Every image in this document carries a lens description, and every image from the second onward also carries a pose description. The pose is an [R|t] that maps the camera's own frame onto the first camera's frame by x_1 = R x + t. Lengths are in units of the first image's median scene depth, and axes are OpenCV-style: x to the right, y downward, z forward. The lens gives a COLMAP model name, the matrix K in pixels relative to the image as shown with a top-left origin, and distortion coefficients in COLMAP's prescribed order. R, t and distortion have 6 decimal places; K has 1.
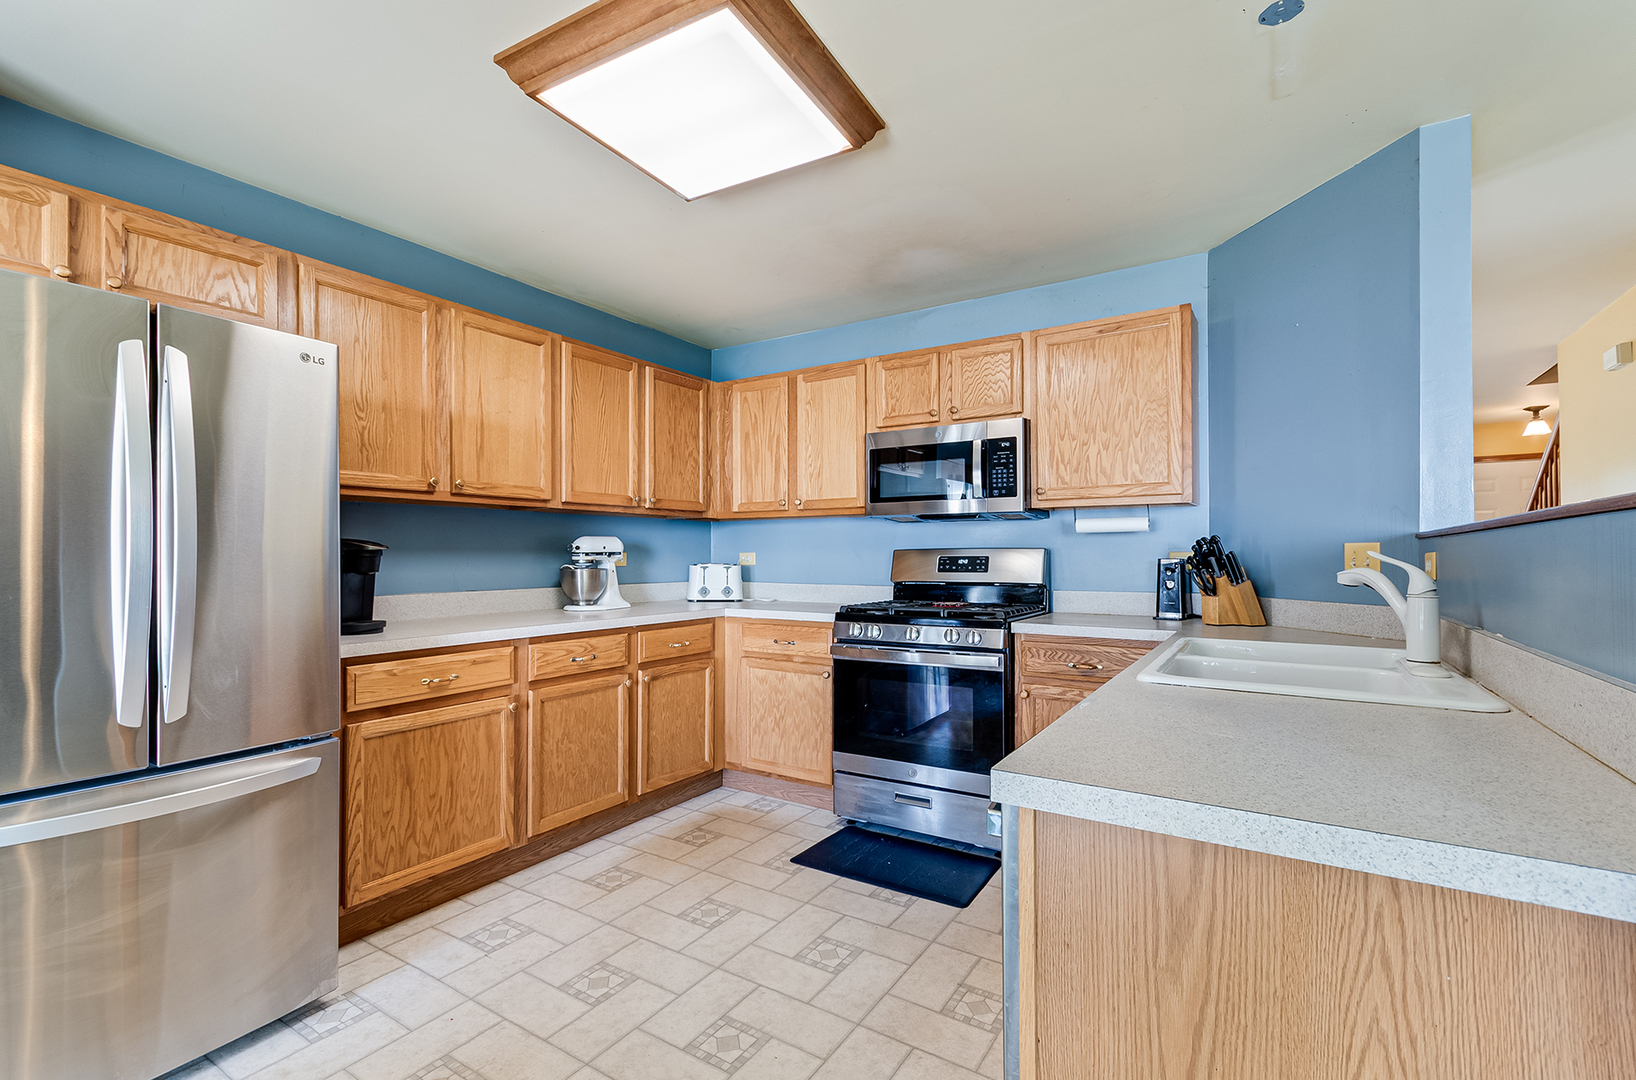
lens RADIAL K [[723.4, 0, 817.5], [0, 723.4, 546.5], [0, 0, 1]] dist [0.003967, 0.000553]
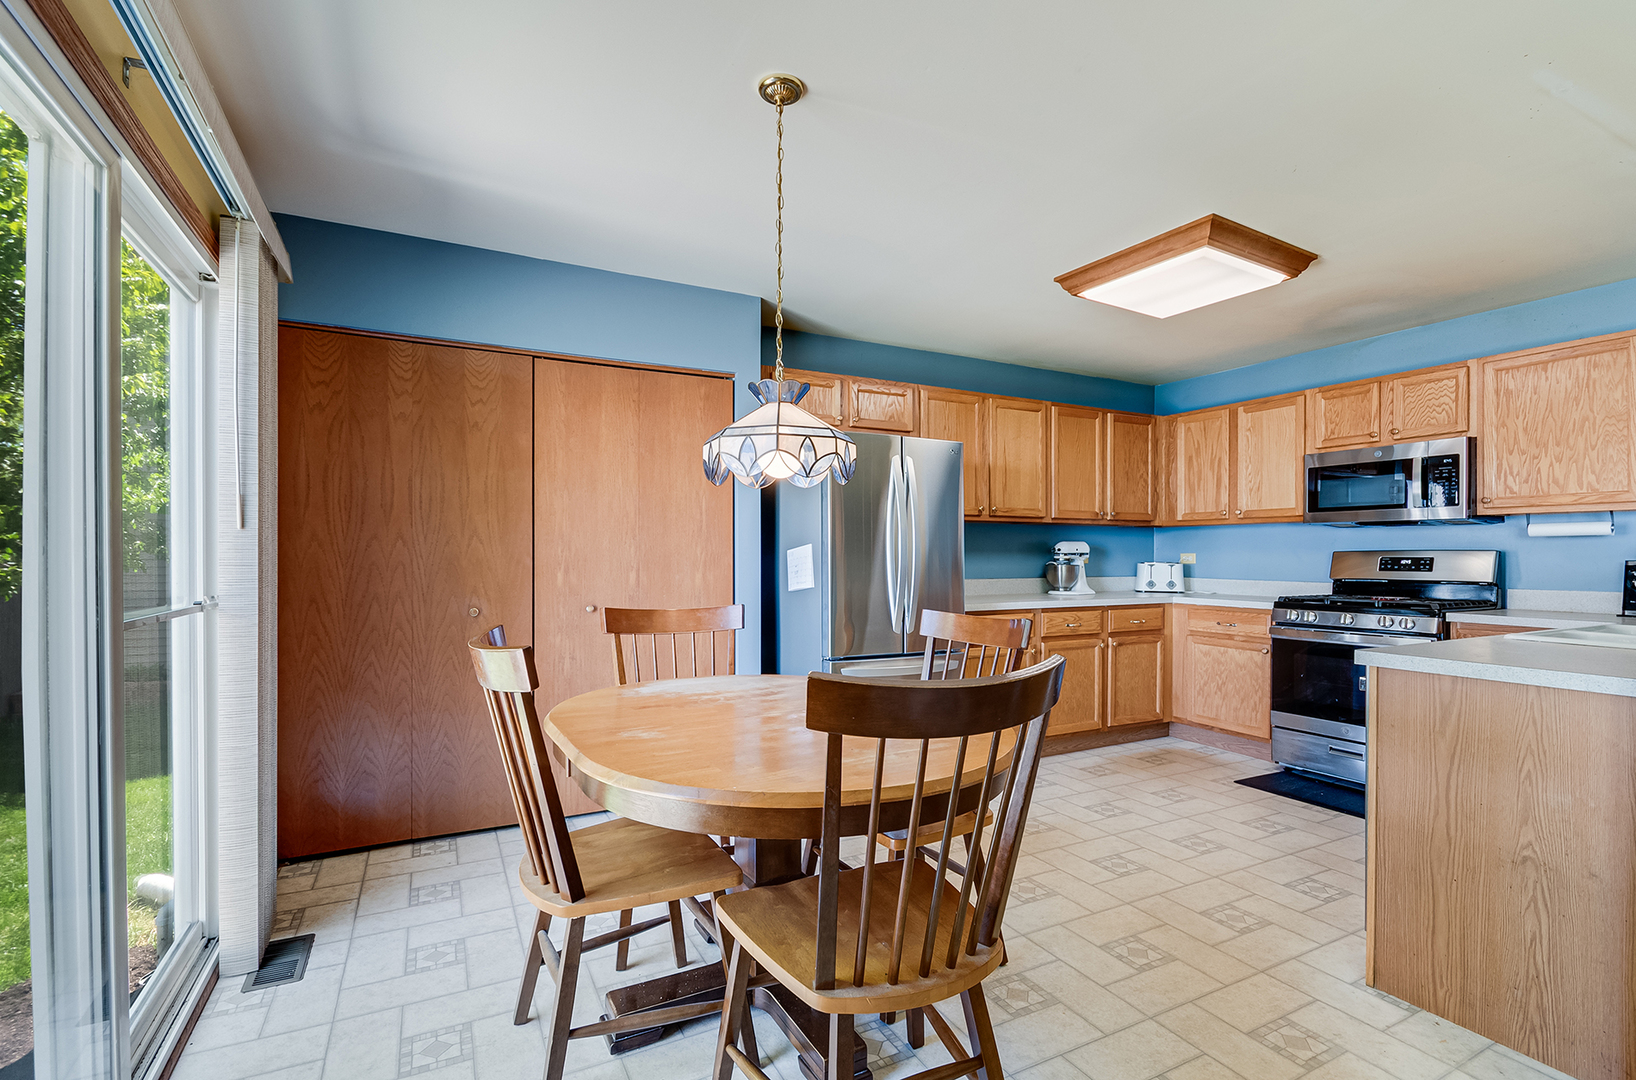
lens RADIAL K [[745.0, 0, 812.8], [0, 745.0, 556.2], [0, 0, 1]] dist [0.002041, -0.006851]
pose [[0.863840, 0.004968, -0.503742, -0.016493], [0.002547, 0.999896, 0.014229, -0.007944], [0.503760, -0.013575, 0.863737, -0.531698]]
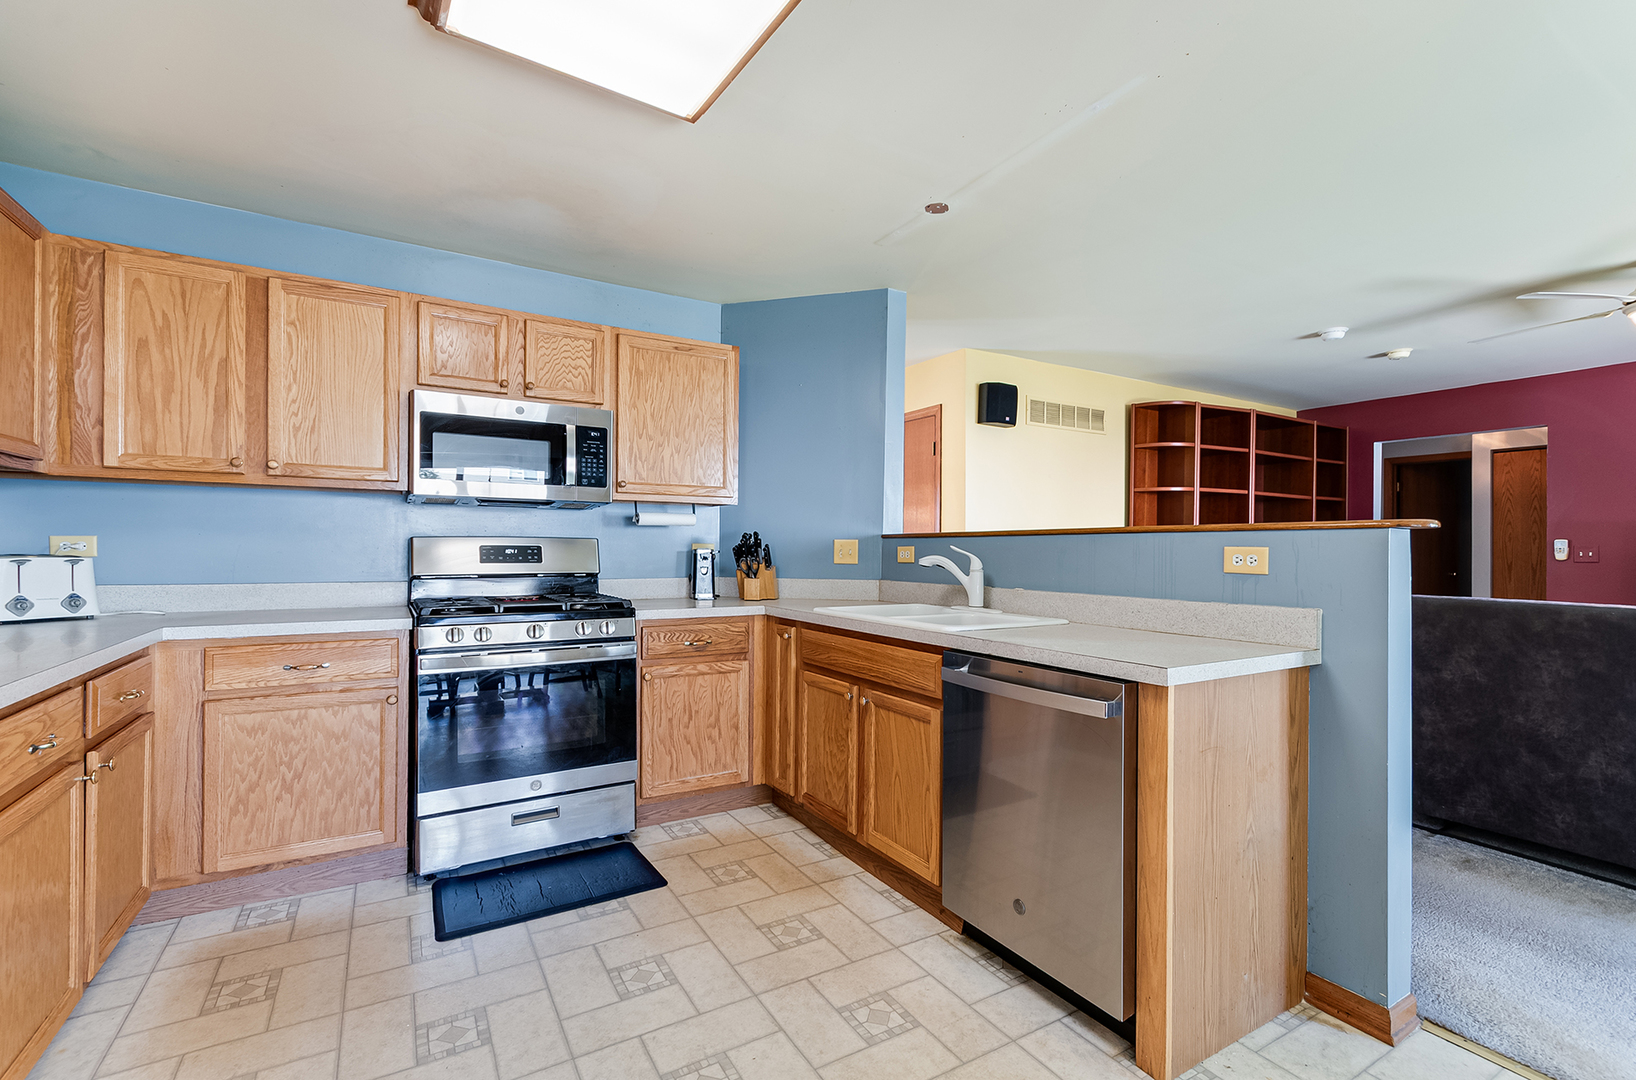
lens RADIAL K [[723.4, 0, 821.3], [0, 723.4, 547.6], [0, 0, 1]] dist [0.003967, 0.000553]
pose [[0.445712, 0.003292, 0.895170, -0.491469], [-0.021924, 0.999733, 0.007240, 0.001412], [-0.894908, -0.022852, 0.445666, 0.270637]]
